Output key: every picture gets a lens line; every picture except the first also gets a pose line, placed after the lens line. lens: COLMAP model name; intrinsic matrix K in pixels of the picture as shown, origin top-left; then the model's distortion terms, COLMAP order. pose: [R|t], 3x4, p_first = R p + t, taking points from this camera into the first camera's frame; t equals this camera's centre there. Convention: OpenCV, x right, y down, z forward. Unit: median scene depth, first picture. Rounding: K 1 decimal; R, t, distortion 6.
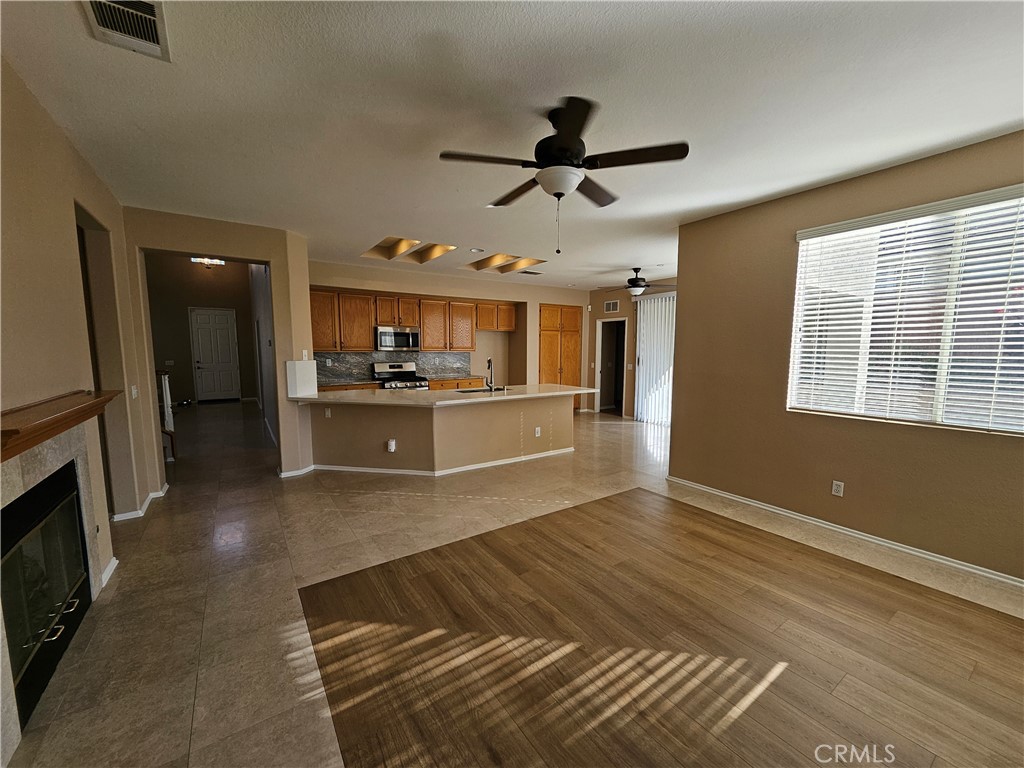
lens RADIAL K [[404.6, 0, 512.2], [0, 404.6, 384.9], [0, 0, 1]] dist [-0.000564, 0.002953]
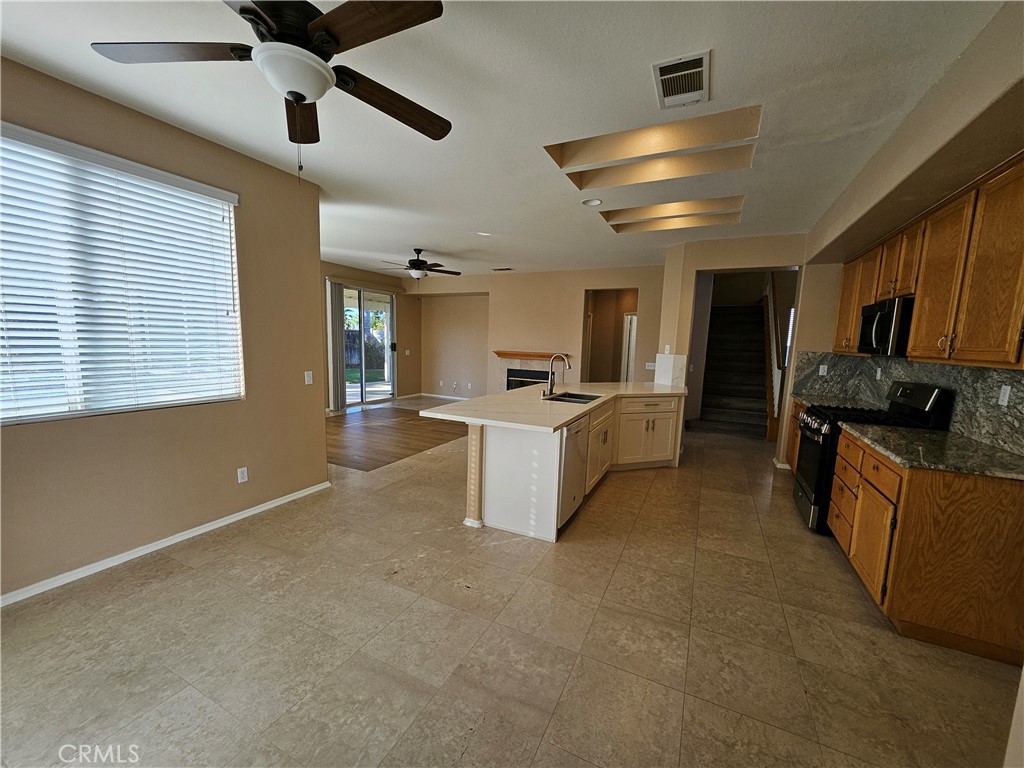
lens RADIAL K [[404.6, 0, 512.2], [0, 404.6, 389.5], [0, 0, 1]] dist [-0.000564, 0.002953]
pose [[-0.871314, 0.033282, -0.489596, 0.615288], [-0.075624, 0.976672, 0.200978, -0.224528], [0.484864, 0.212140, -0.848471, 2.511940]]
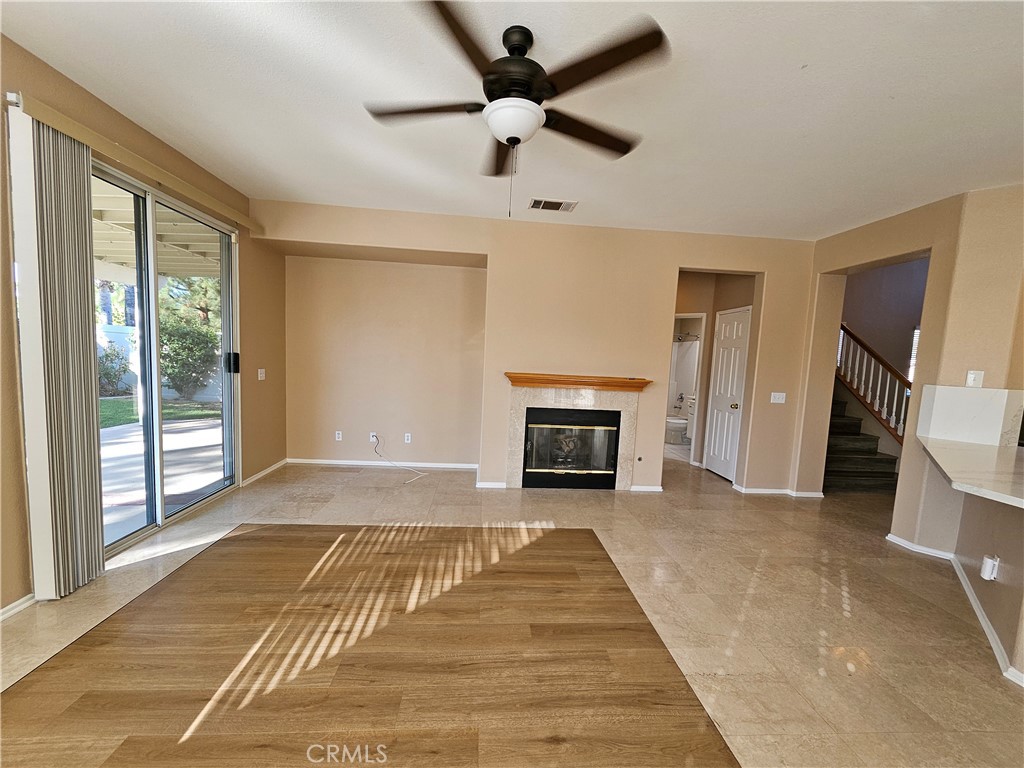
lens RADIAL K [[404.6, 0, 515.2], [0, 404.6, 388.9], [0, 0, 1]] dist [-0.000564, 0.002953]
pose [[-0.511198, 0.042870, -0.858393, 0.544286], [-0.125495, 0.984328, 0.123896, -0.064653], [0.850252, 0.171059, -0.497806, 1.000762]]
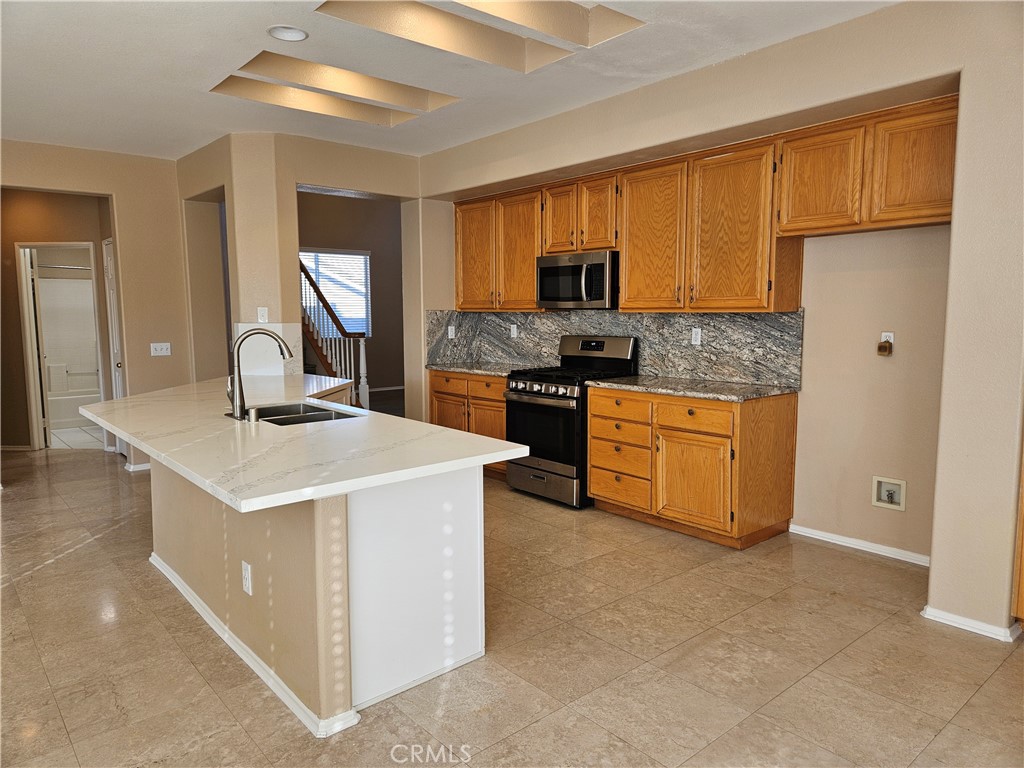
lens RADIAL K [[683.7, 0, 510.6], [0, 683.7, 378.9], [0, 0, 1]] dist [0.052136, -0.036496]
pose [[0.100153, 0.097459, -0.990187, 0.917843], [-0.085065, 0.992386, 0.089072, -0.146421], [0.991329, 0.075309, 0.107681, 1.813924]]
